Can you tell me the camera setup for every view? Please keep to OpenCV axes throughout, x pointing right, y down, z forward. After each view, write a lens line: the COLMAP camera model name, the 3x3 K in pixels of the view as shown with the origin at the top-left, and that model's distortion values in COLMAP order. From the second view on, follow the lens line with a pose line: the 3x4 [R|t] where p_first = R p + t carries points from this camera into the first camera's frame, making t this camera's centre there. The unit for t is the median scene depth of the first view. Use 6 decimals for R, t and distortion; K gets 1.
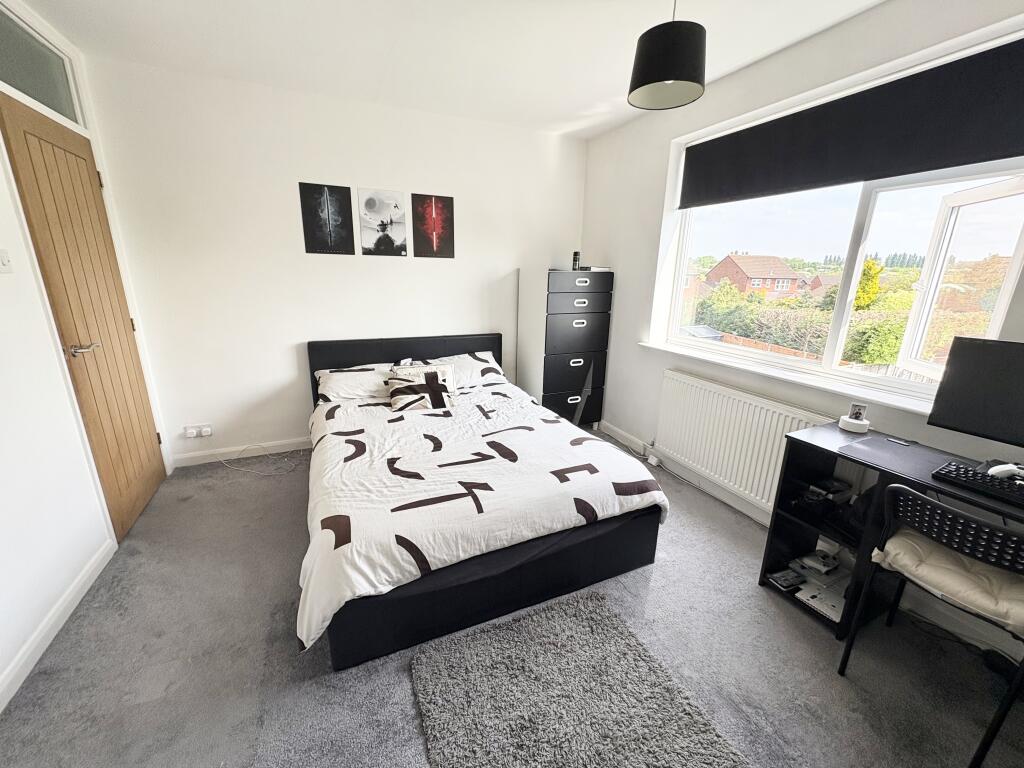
lens RADIAL K [[409.5, 0, 512.0], [0, 409.5, 384.0], [0, 0, 1]] dist [0.002656, 0.000179]
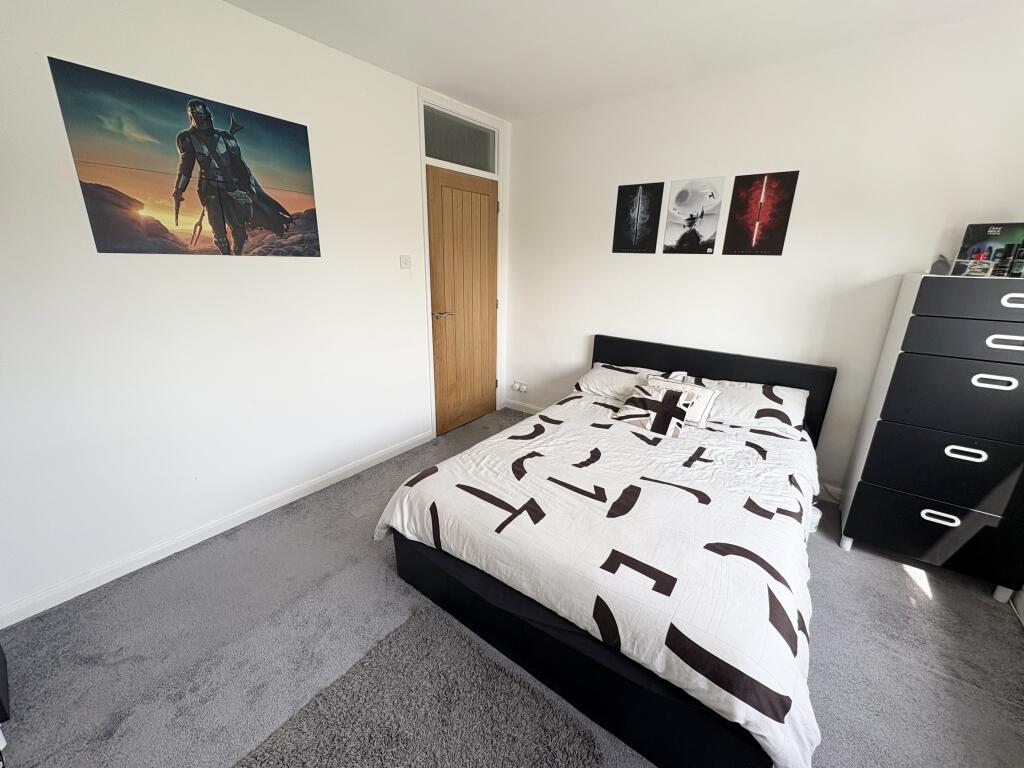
lens RADIAL K [[409.5, 0, 512.0], [0, 409.5, 384.0], [0, 0, 1]] dist [0.002656, 0.000179]
pose [[0.478503, 0.252869, -0.840888, 0.357815], [-0.247078, 0.957718, 0.147404, -0.086463], [0.842608, 0.137232, 0.520749, 0.277471]]
